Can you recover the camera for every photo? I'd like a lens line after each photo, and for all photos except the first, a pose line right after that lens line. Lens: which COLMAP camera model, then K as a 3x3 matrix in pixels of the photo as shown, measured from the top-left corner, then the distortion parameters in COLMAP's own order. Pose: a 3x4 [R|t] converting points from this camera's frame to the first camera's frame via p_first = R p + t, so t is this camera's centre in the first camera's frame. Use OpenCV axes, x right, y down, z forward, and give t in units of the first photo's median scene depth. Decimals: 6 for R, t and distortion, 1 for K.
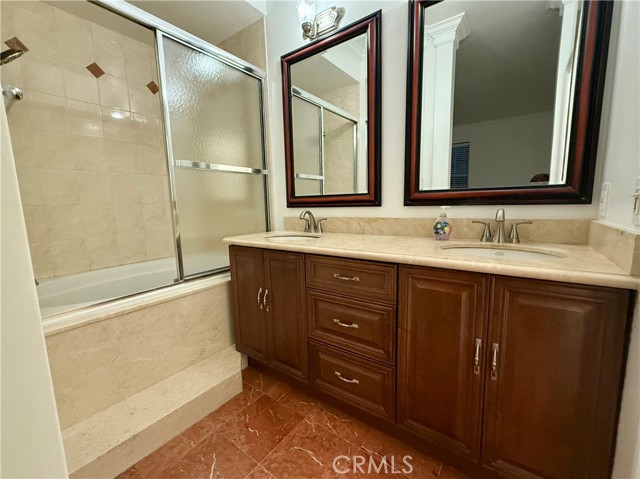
lens RADIAL K [[274.4, 0, 318.4], [0, 274.4, 238.4], [0, 0, 1]] dist [0.002637, 0.000442]
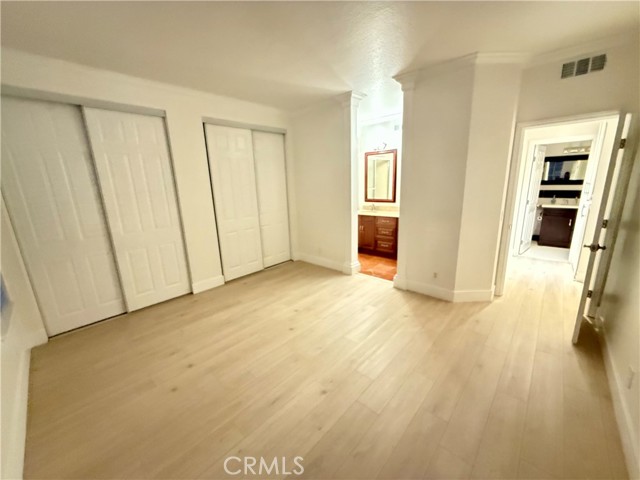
lens RADIAL K [[255.9, 0, 307.5], [0, 255.9, 240.7], [0, 0, 1]] dist [-0.000197, -0.000206]
pose [[0.988559, 0.018964, -0.149639, -0.370592], [-0.003697, 0.994813, 0.101652, 0.029930], [0.150791, -0.099936, 0.983501, -2.315362]]
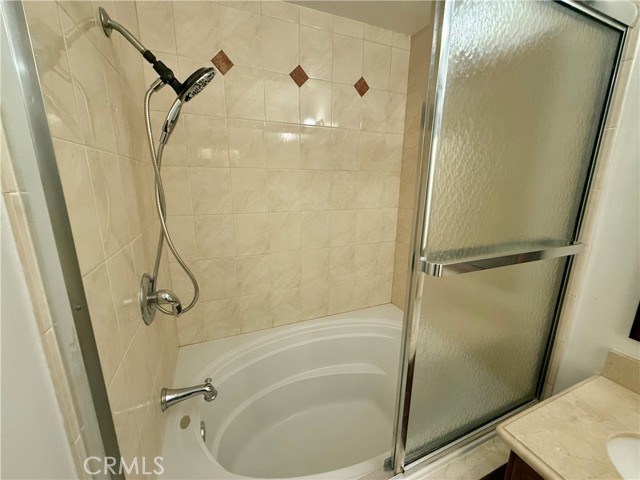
lens RADIAL K [[255.9, 0, 318.0], [0, 255.9, 240.5], [0, 0, 1]] dist [-0.000197, -0.000206]
pose [[0.853054, 0.150112, -0.499766, -0.443469], [-0.098319, 0.986813, 0.128582, -0.334400], [0.512477, -0.060551, 0.856563, 0.511347]]
